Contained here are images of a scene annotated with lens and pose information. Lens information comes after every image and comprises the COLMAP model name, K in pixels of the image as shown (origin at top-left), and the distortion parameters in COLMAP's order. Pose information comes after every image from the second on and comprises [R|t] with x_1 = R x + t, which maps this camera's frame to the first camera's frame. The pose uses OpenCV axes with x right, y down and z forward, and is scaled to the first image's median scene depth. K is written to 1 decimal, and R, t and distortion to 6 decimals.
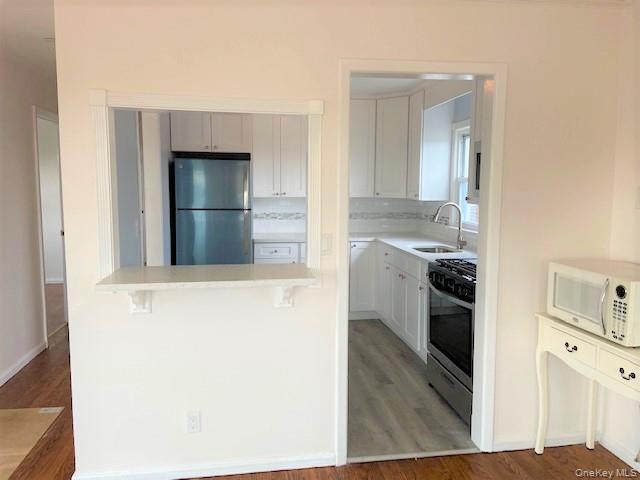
lens RADIAL K [[474.3, 0, 317.3], [0, 474.3, 236.8], [0, 0, 1]] dist [0.105247, -0.125035]
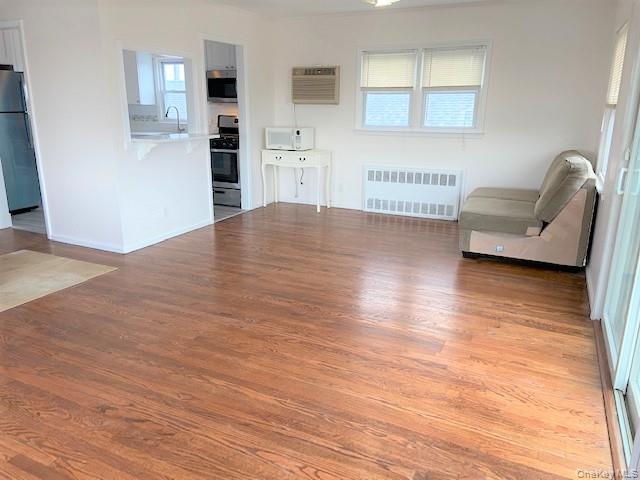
lens RADIAL K [[474.3, 0, 317.3], [0, 474.3, 236.8], [0, 0, 1]] dist [0.105247, -0.125035]
pose [[0.571004, -0.223744, 0.789869, -1.471749], [0.083082, 0.972953, 0.215545, 0.092177], [-0.816732, -0.057453, 0.574149, -0.698281]]
